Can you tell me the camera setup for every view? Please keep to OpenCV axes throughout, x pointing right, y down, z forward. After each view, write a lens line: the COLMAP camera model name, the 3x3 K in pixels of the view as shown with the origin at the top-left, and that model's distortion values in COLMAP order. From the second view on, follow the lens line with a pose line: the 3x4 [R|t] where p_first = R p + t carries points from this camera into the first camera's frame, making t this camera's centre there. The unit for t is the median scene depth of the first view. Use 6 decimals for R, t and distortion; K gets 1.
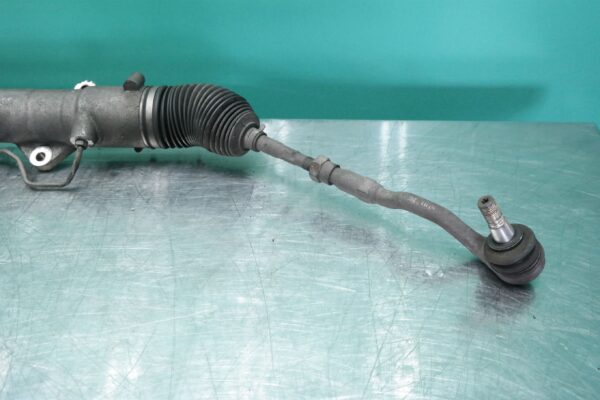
lens RADIAL K [[604.2, 0, 298.2], [0, 604.2, 201.0], [0, 0, 1]] dist [0.060924, 0.000000]
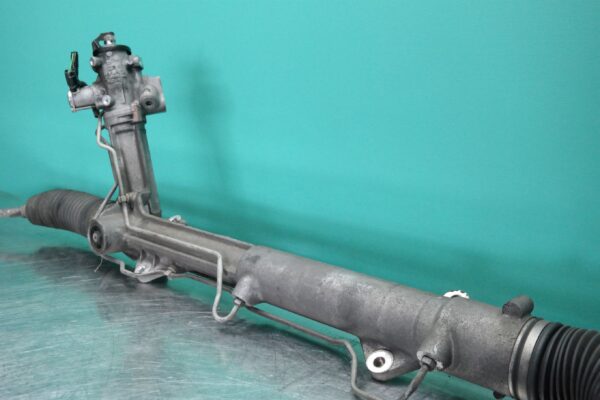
lens RADIAL K [[604.2, 0, 297.7], [0, 604.2, 200.9], [0, 0, 1]] dist [0.060924, 0.000000]
pose [[0.788154, 0.165285, -0.592870, -0.057976], [-0.363533, 0.902301, -0.231726, -0.038634], [0.496646, 0.398163, 0.771238, 0.226947]]
